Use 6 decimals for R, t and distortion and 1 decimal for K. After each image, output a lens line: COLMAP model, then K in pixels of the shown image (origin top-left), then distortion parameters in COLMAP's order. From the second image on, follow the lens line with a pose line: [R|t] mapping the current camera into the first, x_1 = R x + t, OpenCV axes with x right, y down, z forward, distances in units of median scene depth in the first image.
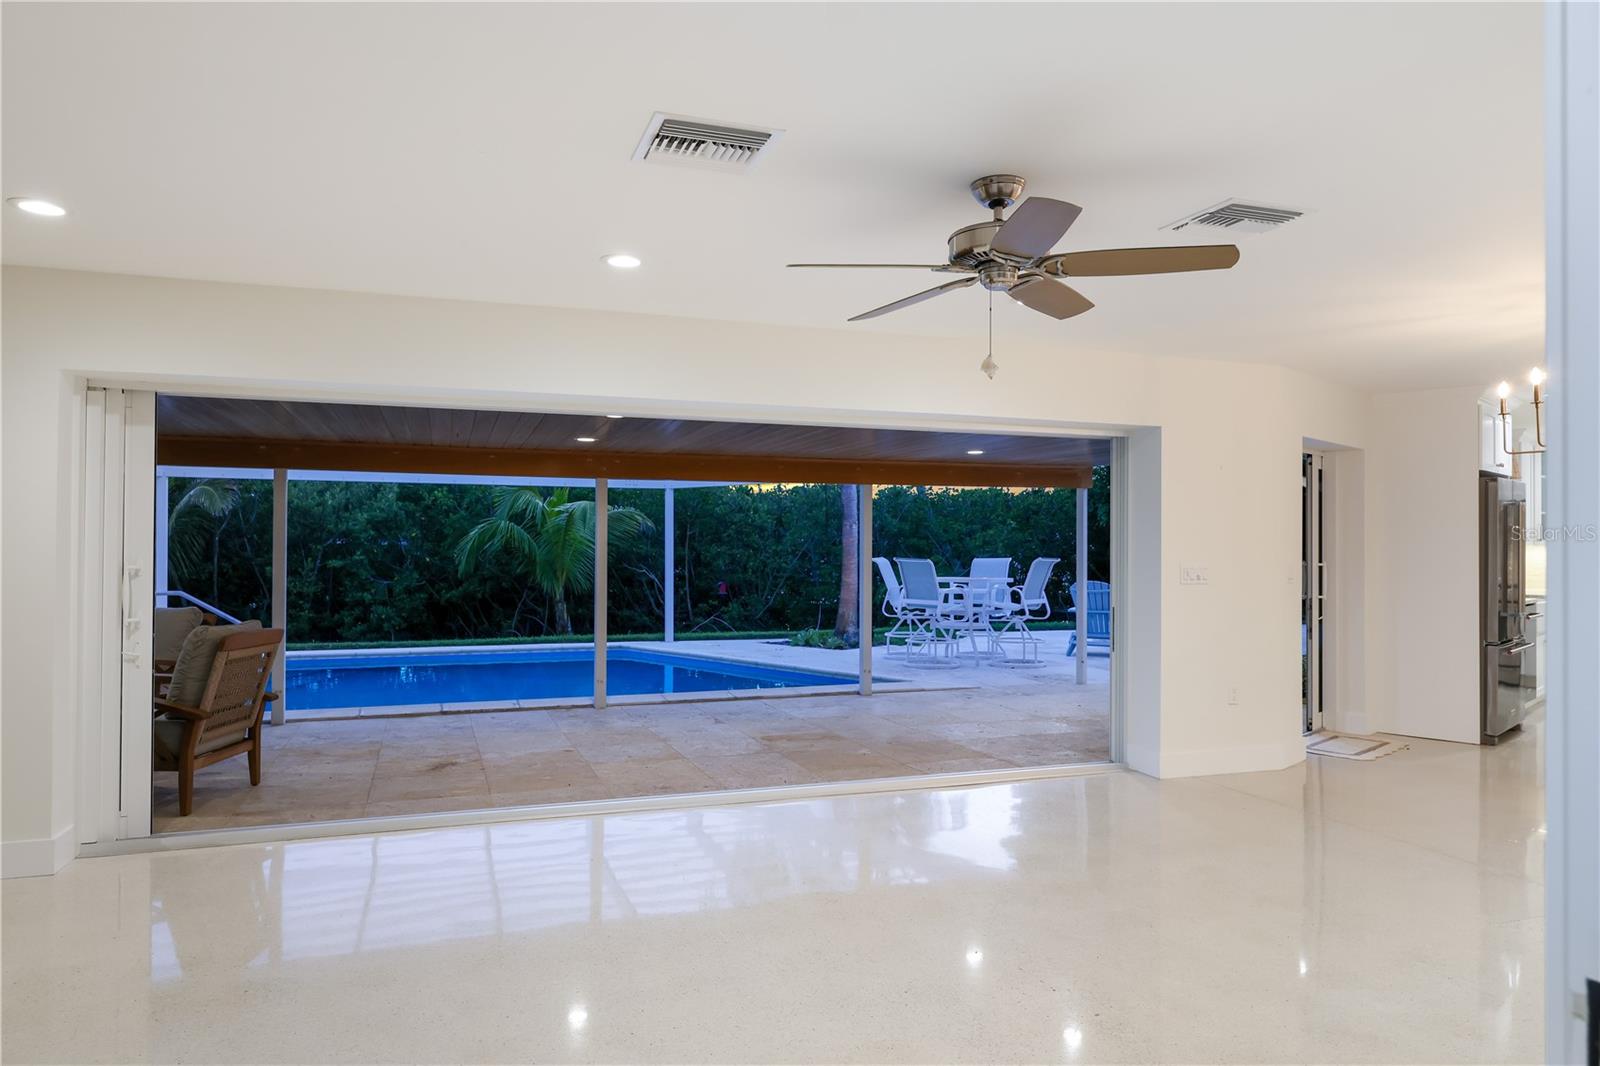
lens RADIAL K [[1011.7, 0, 800.0], [0, 1011.7, 533.0], [0, 0, 1]] dist [-0.007990, -0.002907]
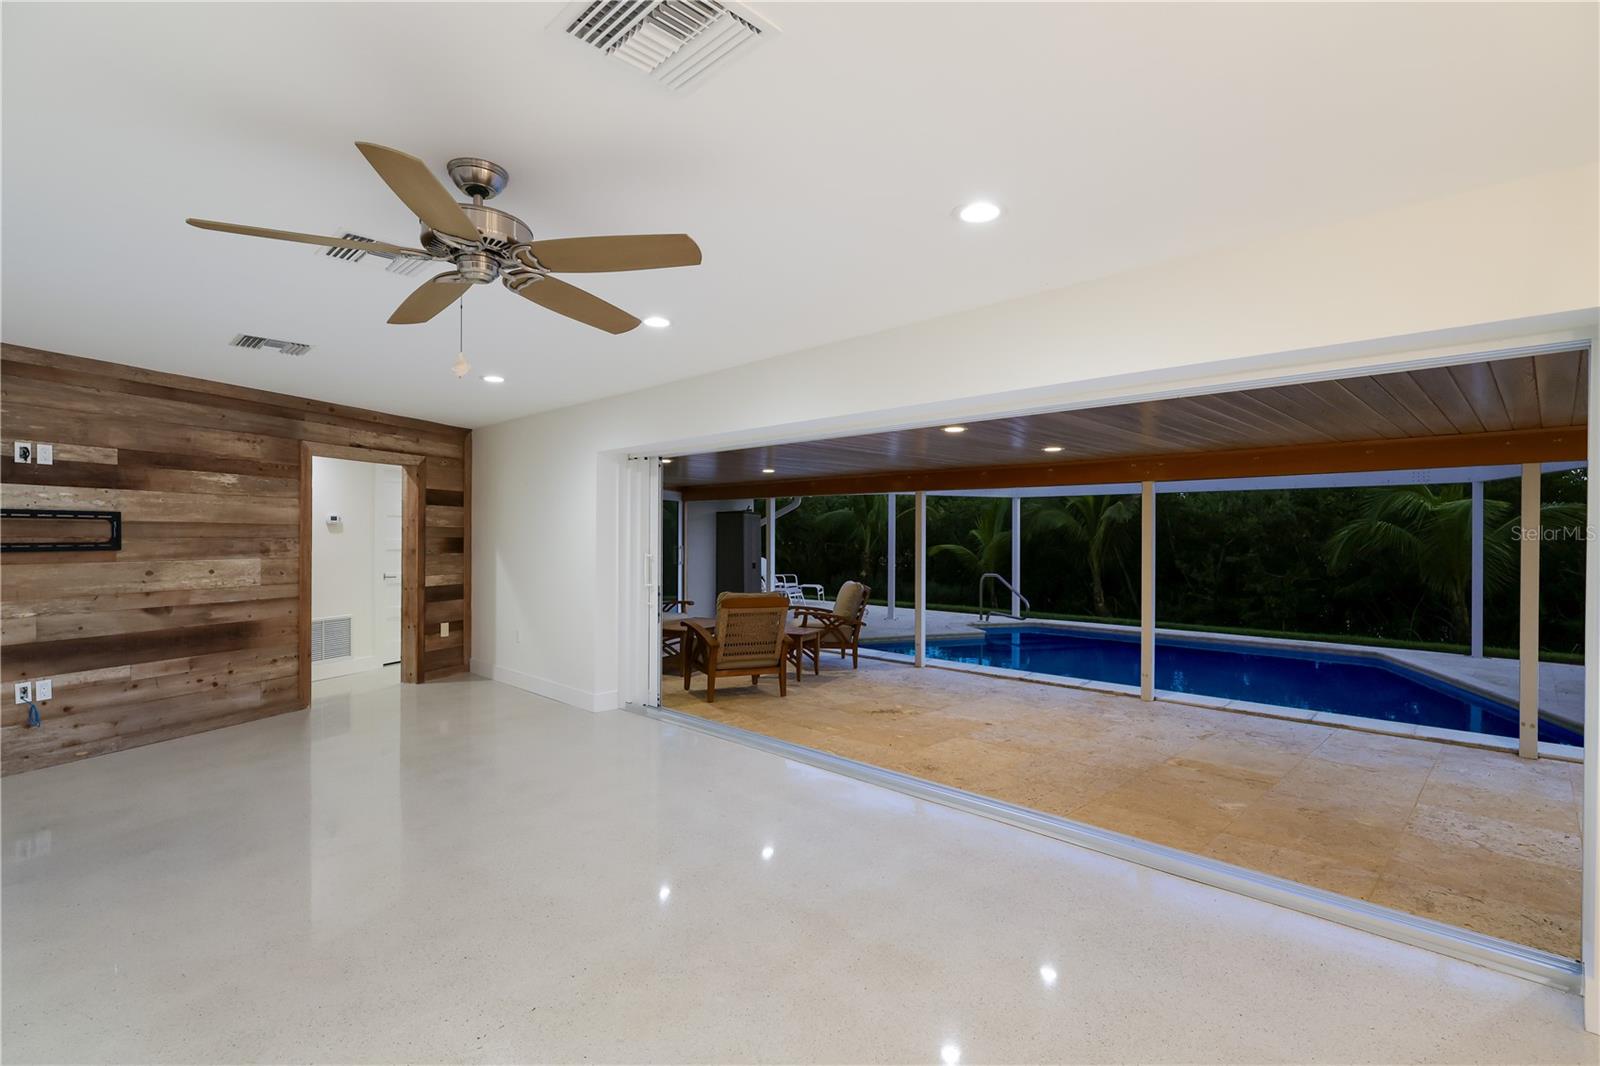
lens RADIAL K [[766.7, 0, 800.0], [0, 766.7, 533.0], [0, 0, 1]] dist [-0.001432, -0.000435]
pose [[0.461947, -0.006479, -0.886884, 0.305059], [0.005085, 0.999976, -0.004657, 0.000851], [0.886893, -0.002358, 0.461969, 0.275869]]
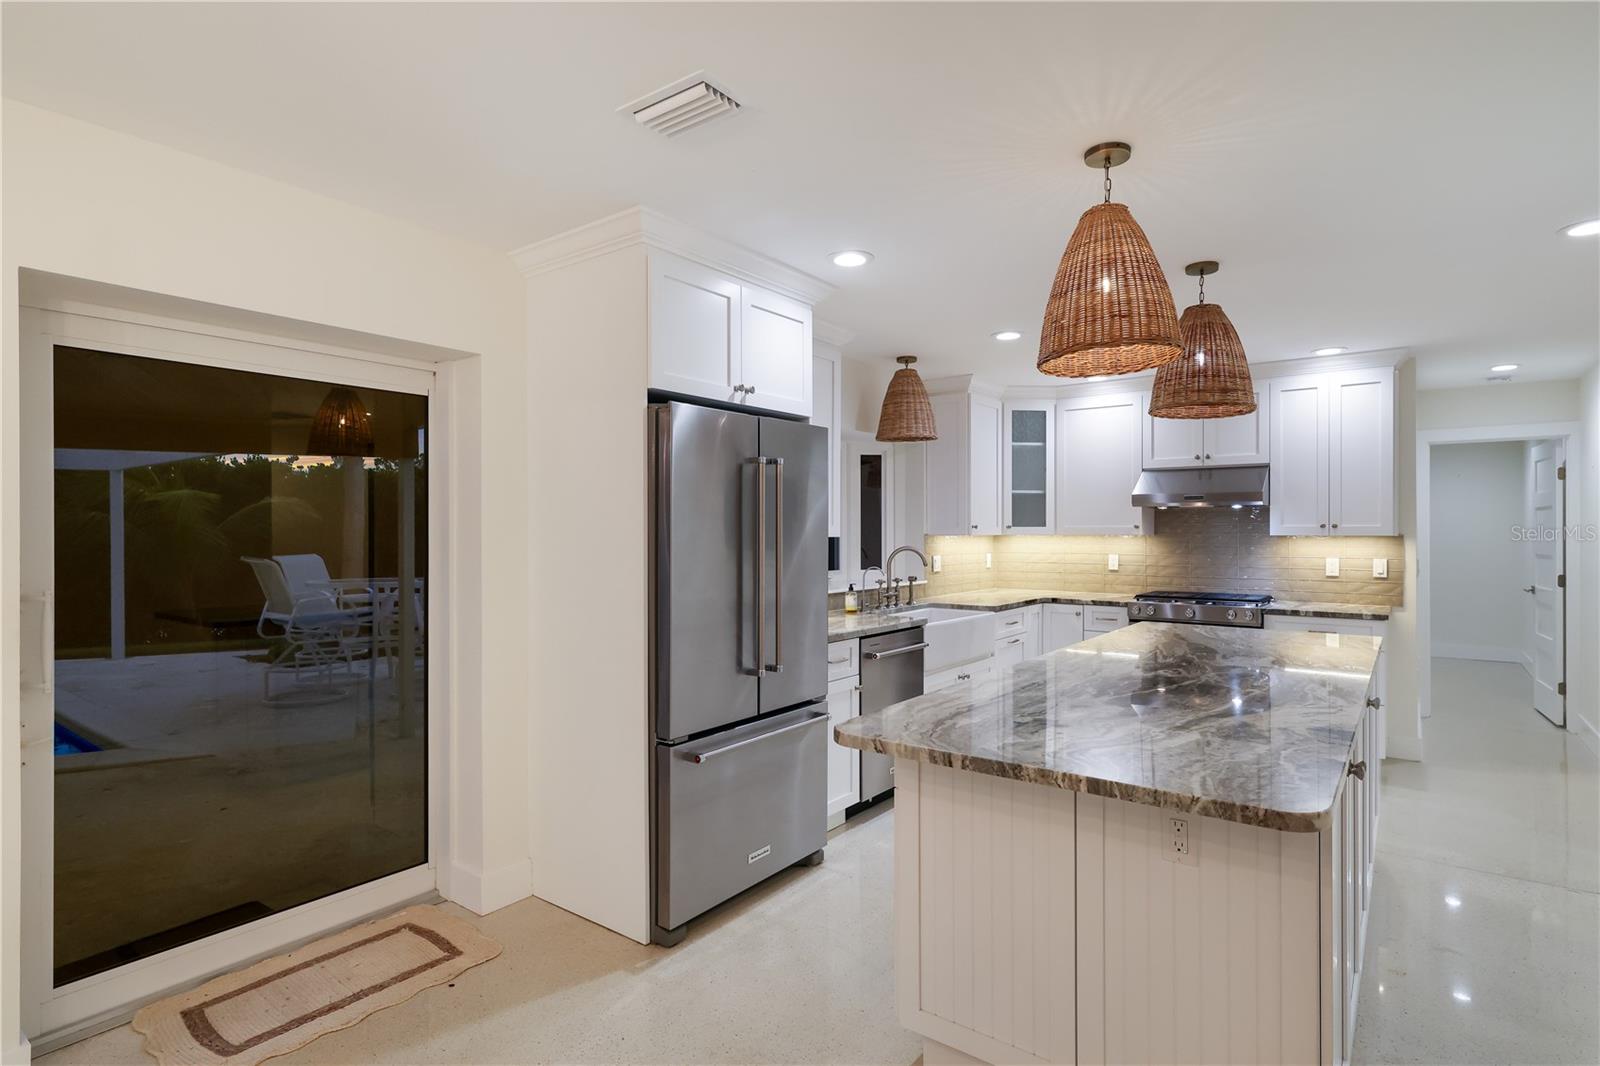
lens RADIAL K [[823.1, 0, 800.0], [0, 823.1, 533.0], [0, 0, 1]] dist [0.003243, 0.000744]
pose [[0.987320, -0.006310, 0.158618, 0.492732], [0.004343, 0.999909, 0.012746, 0.002716], [-0.158684, -0.011896, 0.987258, 0.425655]]
